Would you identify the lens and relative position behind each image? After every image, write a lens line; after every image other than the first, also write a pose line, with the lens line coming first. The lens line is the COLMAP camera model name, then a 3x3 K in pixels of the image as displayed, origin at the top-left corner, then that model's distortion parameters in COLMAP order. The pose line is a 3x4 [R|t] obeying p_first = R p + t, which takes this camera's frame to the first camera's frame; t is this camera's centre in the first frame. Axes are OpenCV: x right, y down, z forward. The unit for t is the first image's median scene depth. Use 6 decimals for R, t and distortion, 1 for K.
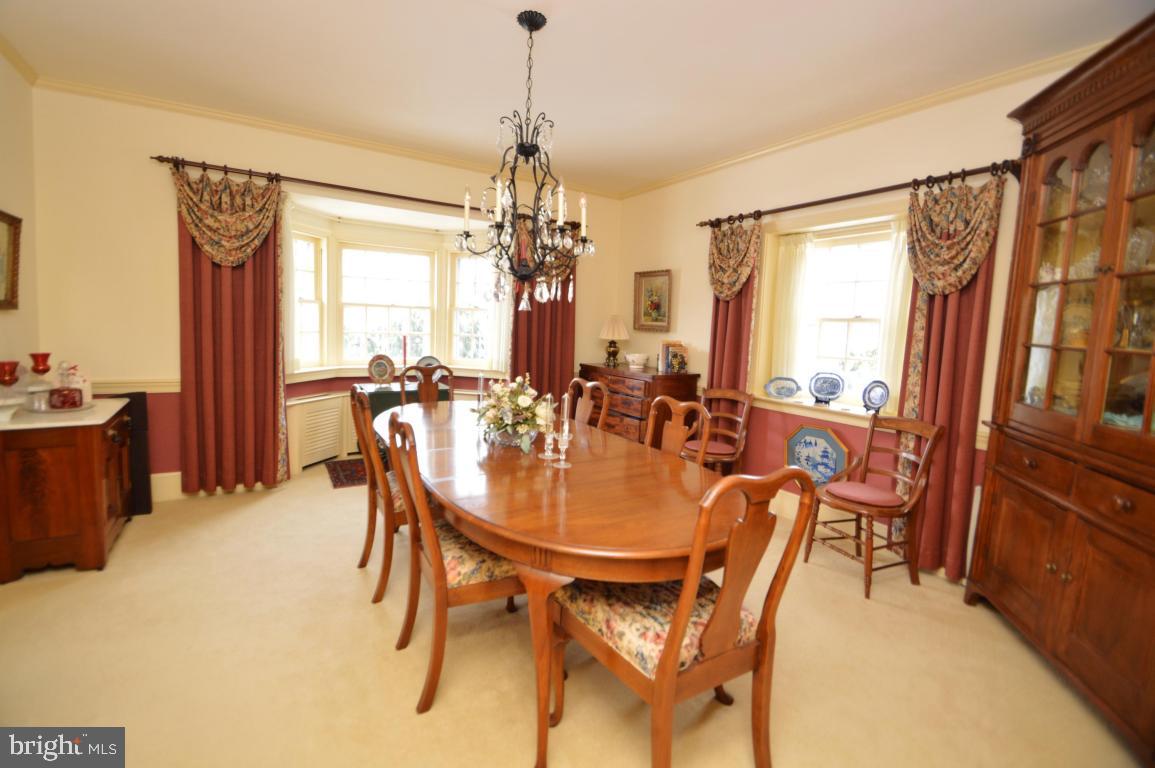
lens RADIAL K [[508.0, 0, 559.6], [0, 508.0, 363.1], [0, 0, 1]] dist [0.019905, -0.019539]
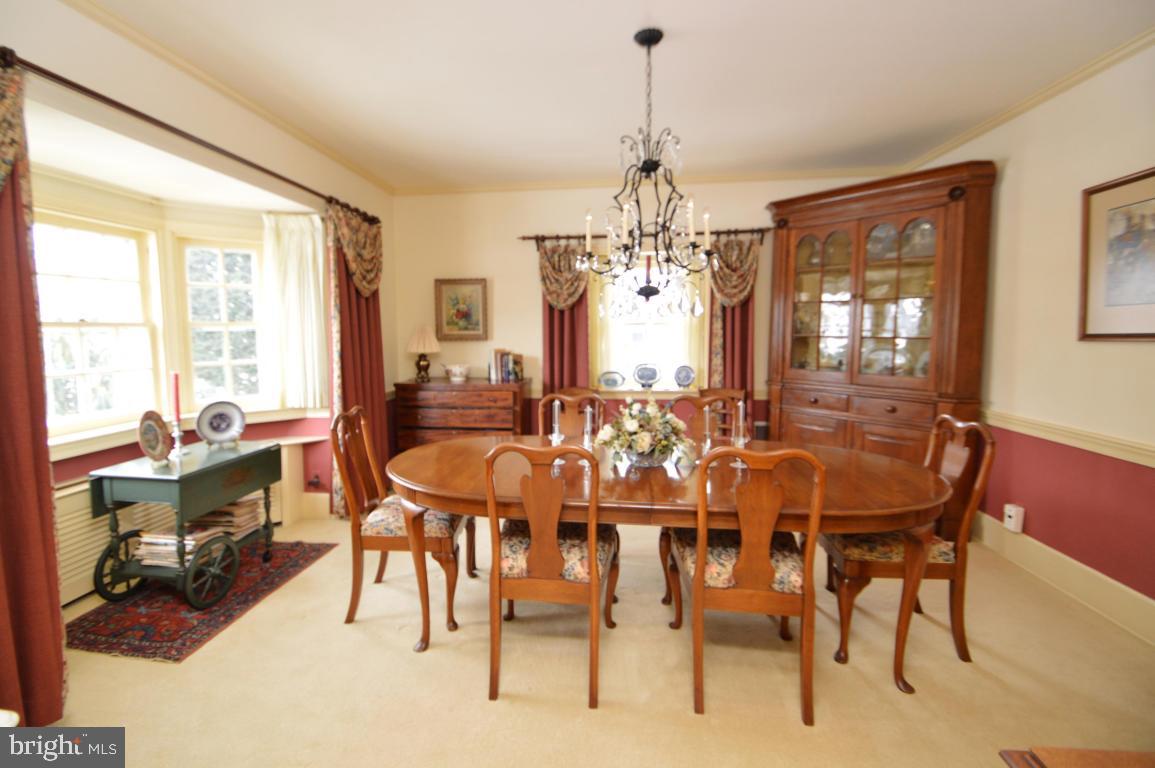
lens RADIAL K [[510.0, 0, 574.9], [0, 510.0, 370.2], [0, 0, 1]] dist [0.024147, 0.000082]
pose [[0.613607, -0.108288, 0.782151, -0.524416], [0.094616, 0.993498, 0.063321, -0.055411], [-0.783922, 0.035150, 0.619863, 0.262229]]
